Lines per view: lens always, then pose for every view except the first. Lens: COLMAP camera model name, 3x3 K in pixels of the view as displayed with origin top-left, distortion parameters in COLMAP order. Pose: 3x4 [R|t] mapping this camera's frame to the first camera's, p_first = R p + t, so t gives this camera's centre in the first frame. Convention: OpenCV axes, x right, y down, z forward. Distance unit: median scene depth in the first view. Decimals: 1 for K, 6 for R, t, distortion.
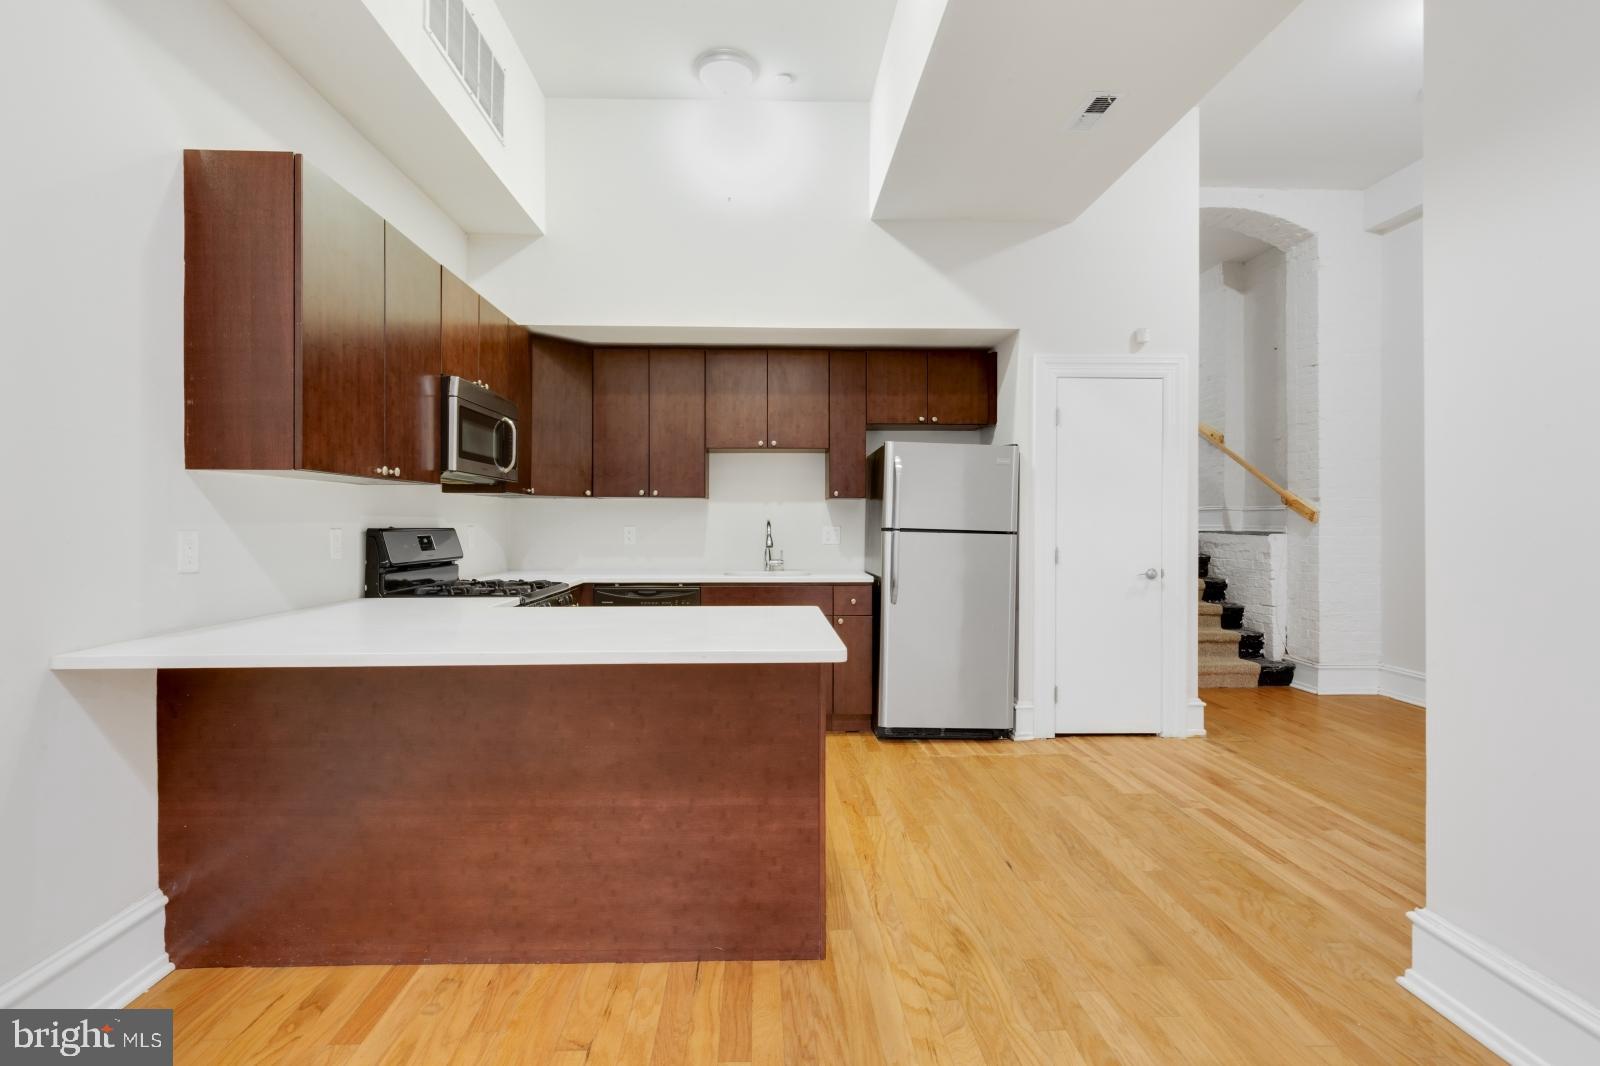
lens RADIAL K [[726.1, 0, 794.7], [0, 726.1, 517.9], [0, 0, 1]] dist [-0.002126, -0.000538]
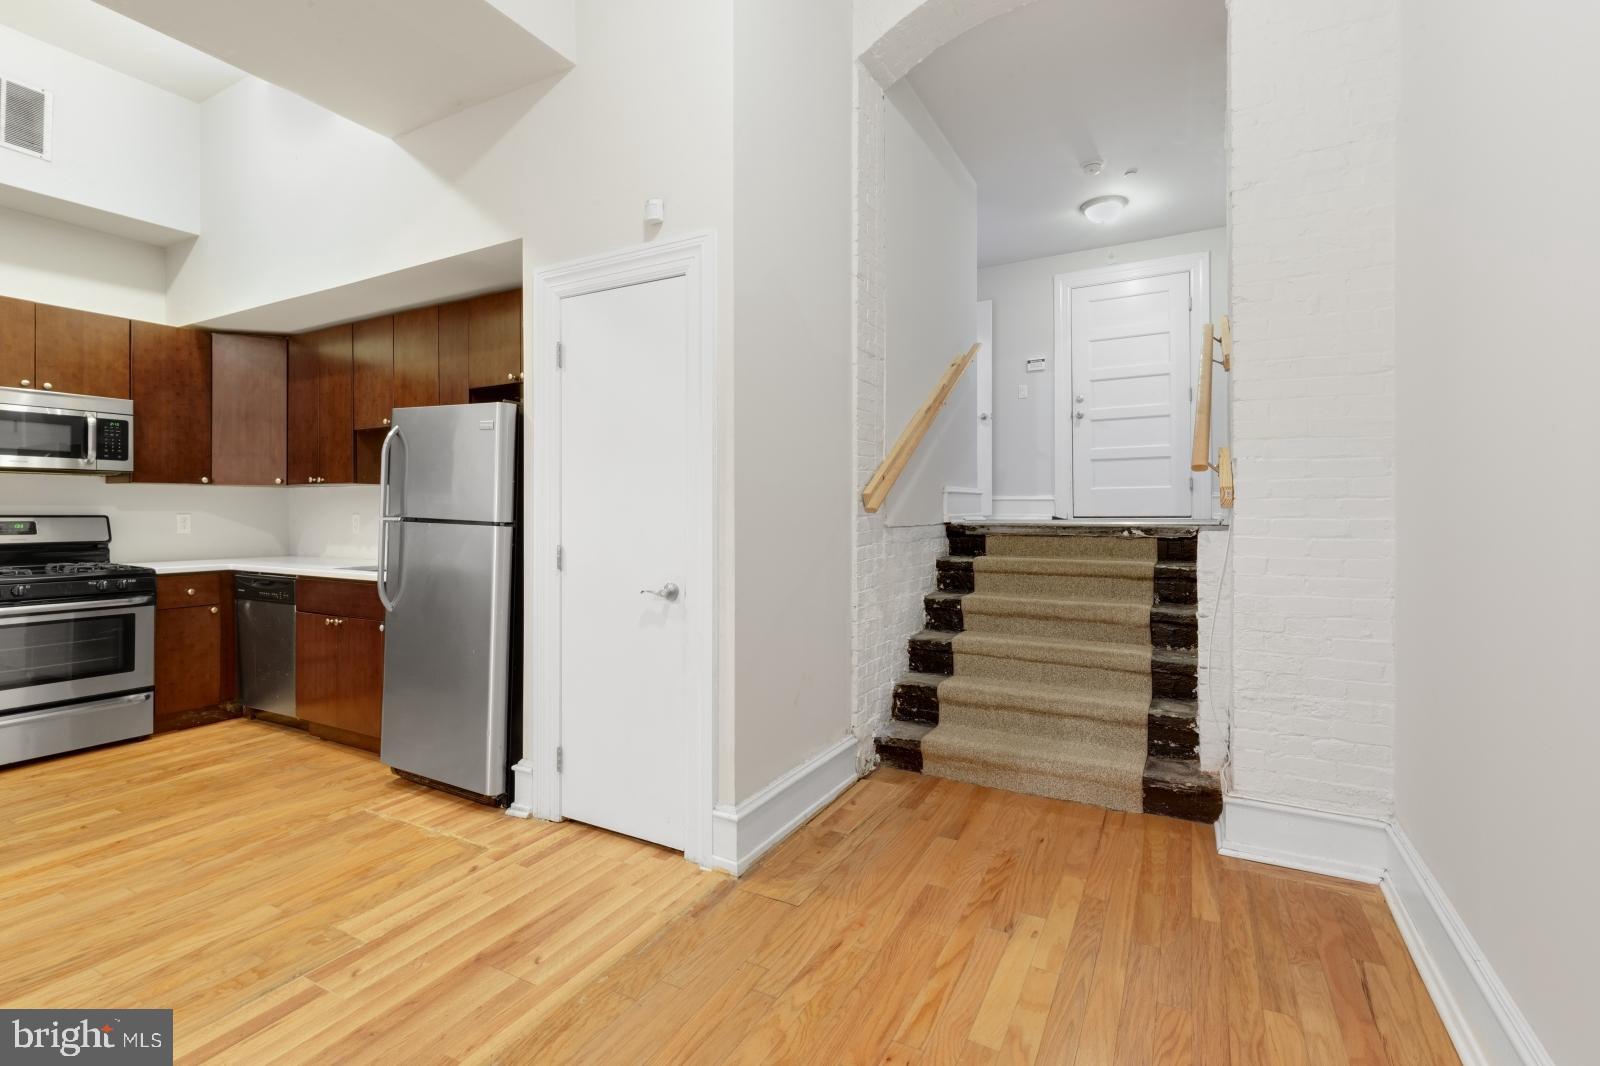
lens RADIAL K [[740.8, 0, 791.3], [0, 740.8, 511.5], [0, 0, 1]] dist [0.002529, 0.000273]
pose [[0.856551, -0.000246, -0.516063, 0.928007], [0.004092, 0.999972, 0.006316, 0.004803], [0.516047, -0.007522, 0.856527, 0.522715]]
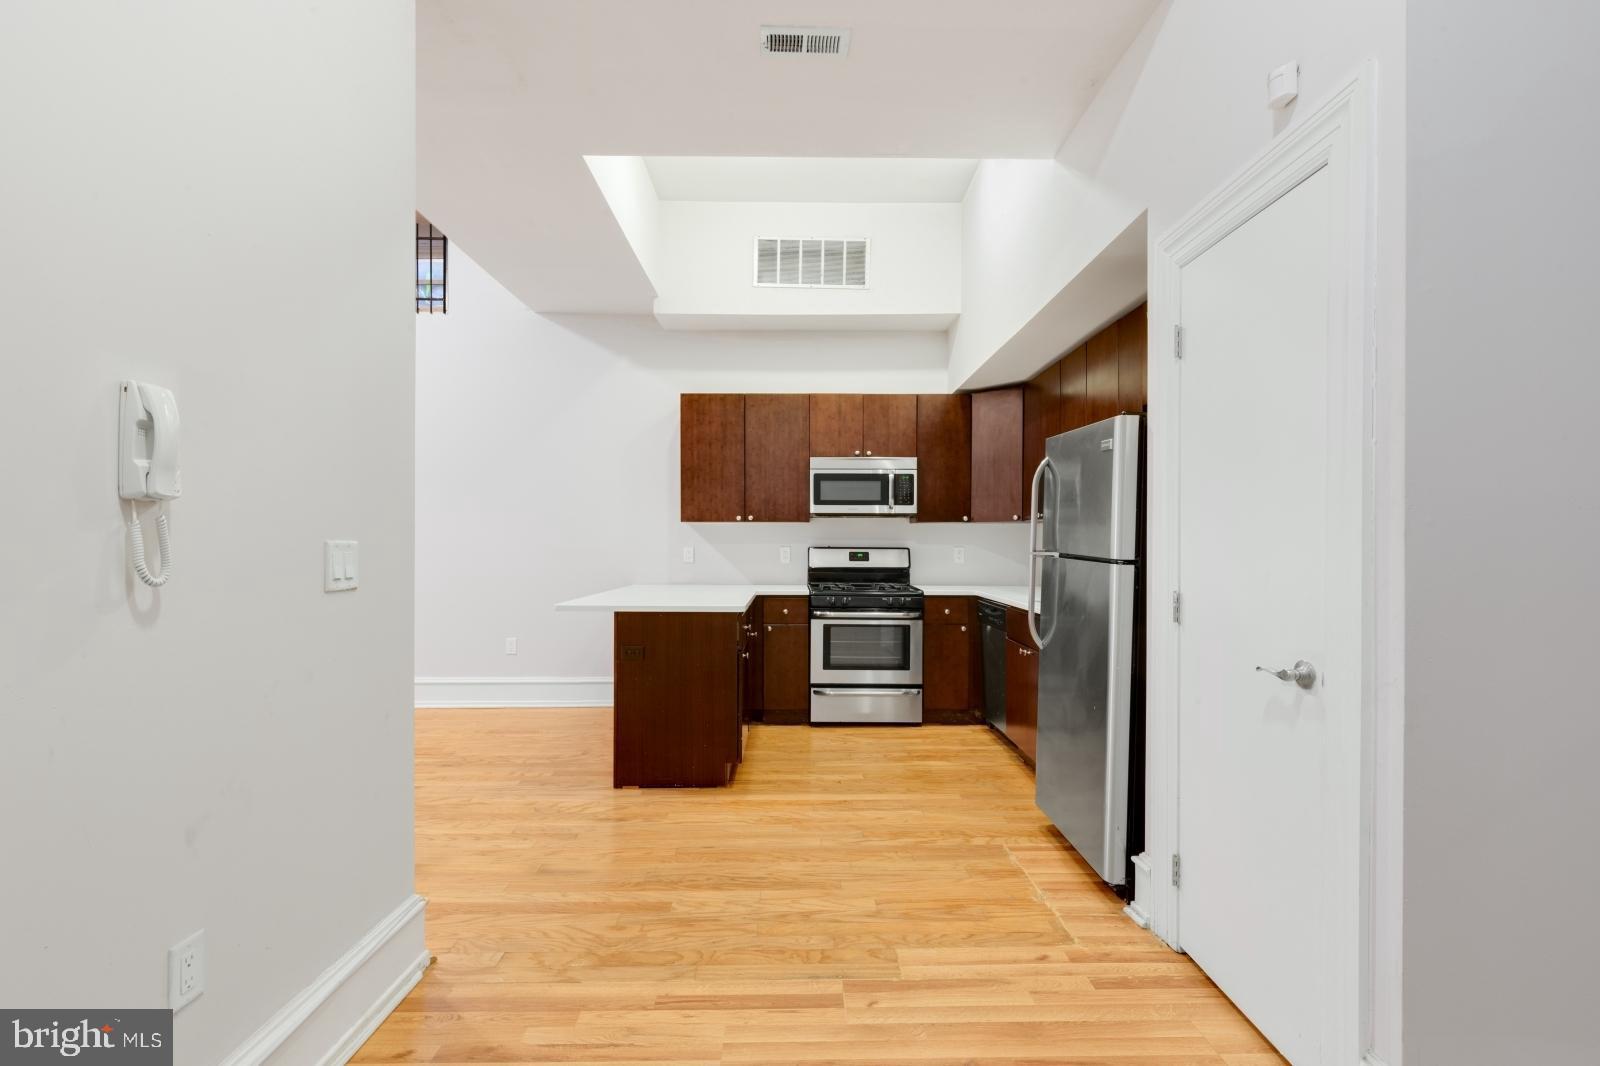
lens RADIAL K [[735.2, 0, 795.6], [0, 735.2, 547.1], [0, 0, 1]] dist [0.001098, -0.000085]
pose [[-0.030028, 0.004334, -0.999540, 0.918461], [0.003917, 0.999983, 0.004218, 0.005054], [0.999541, -0.003789, -0.030044, 0.753470]]
